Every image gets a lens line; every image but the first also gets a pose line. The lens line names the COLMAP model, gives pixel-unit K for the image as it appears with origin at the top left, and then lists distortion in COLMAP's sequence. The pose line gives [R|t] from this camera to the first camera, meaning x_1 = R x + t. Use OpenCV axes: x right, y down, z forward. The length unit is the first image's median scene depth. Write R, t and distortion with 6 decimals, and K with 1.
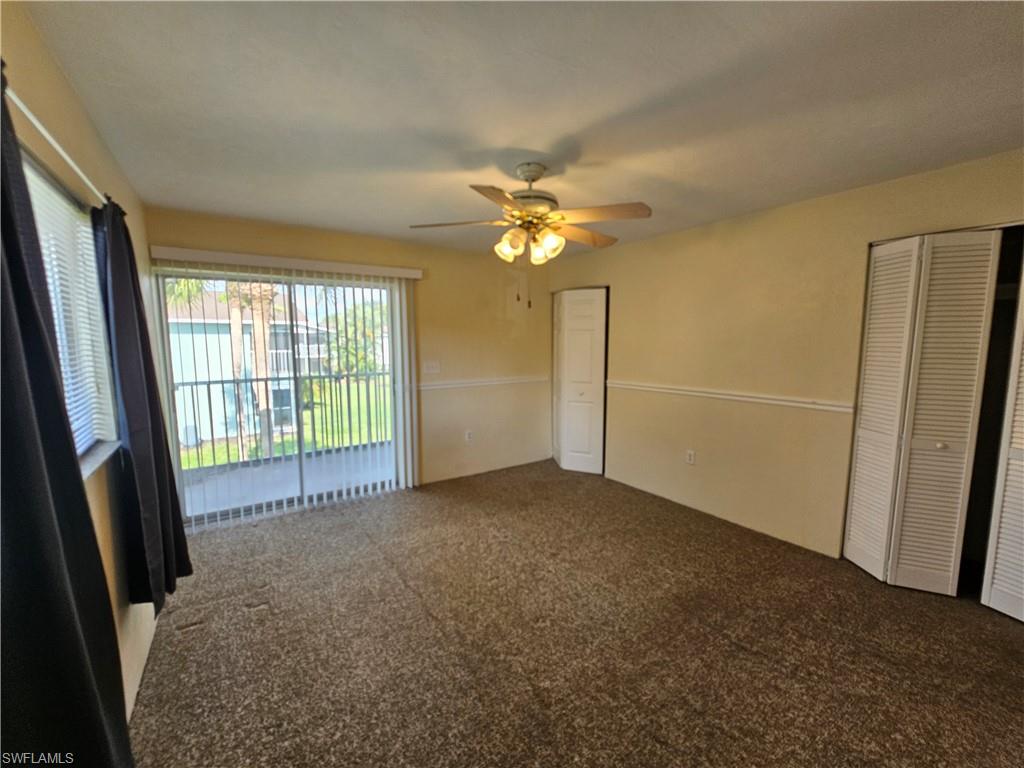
lens RADIAL K [[415.5, 0, 510.2], [0, 415.5, 385.7], [0, 0, 1]] dist [0.000655, 0.000141]
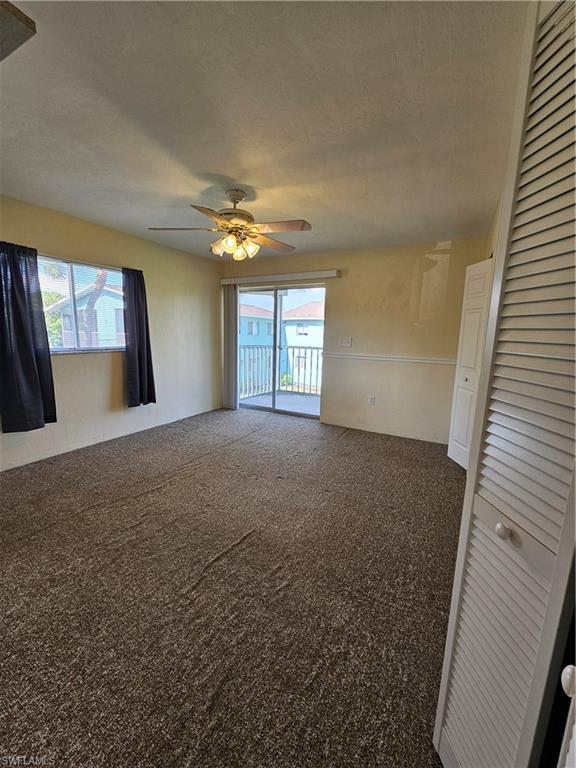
lens RADIAL K [[315.1, 0, 284.7], [0, 315.1, 381.0], [0, 0, 1]] dist [-0.001999, -0.000629]
pose [[0.454000, 0.150193, -0.878252, 0.918068], [-0.121779, 0.986900, 0.105822, -0.004800], [0.882640, 0.058910, 0.466343, 0.509176]]
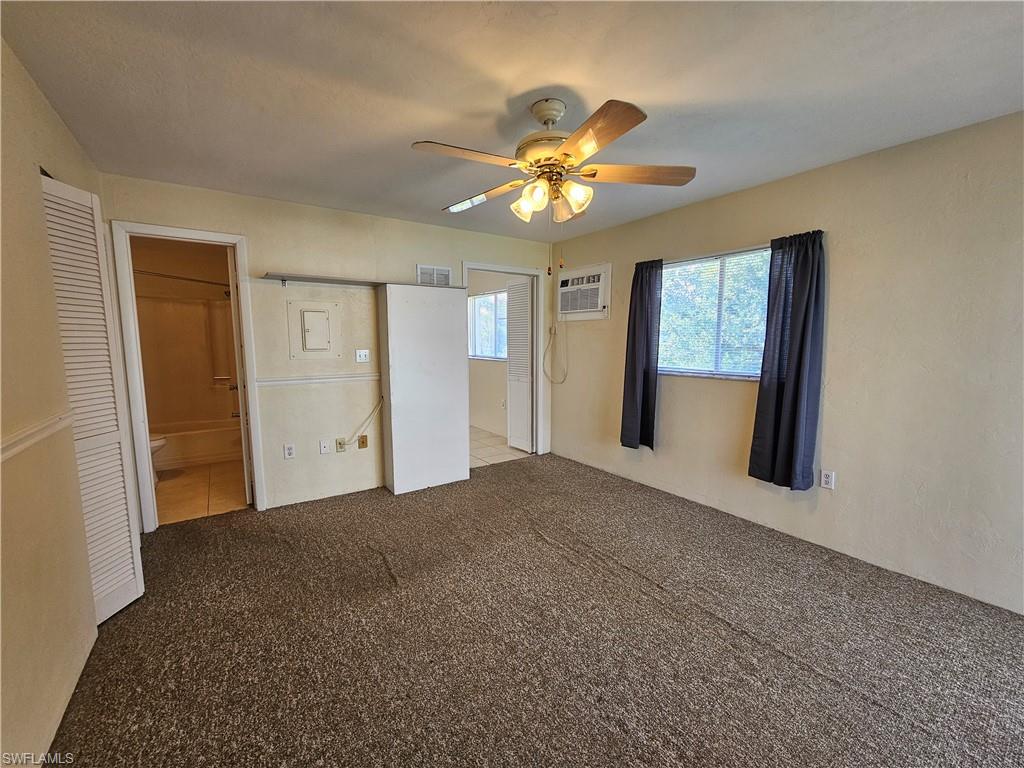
lens RADIAL K [[420.2, 0, 509.8], [0, 420.2, 388.5], [0, 0, 1]] dist [-0.001999, -0.000629]
pose [[-0.999966, 0.007370, -0.003640, 0.102919], [0.006365, 0.974434, 0.224586, -0.121628], [0.005202, 0.224555, -0.974448, 1.483039]]
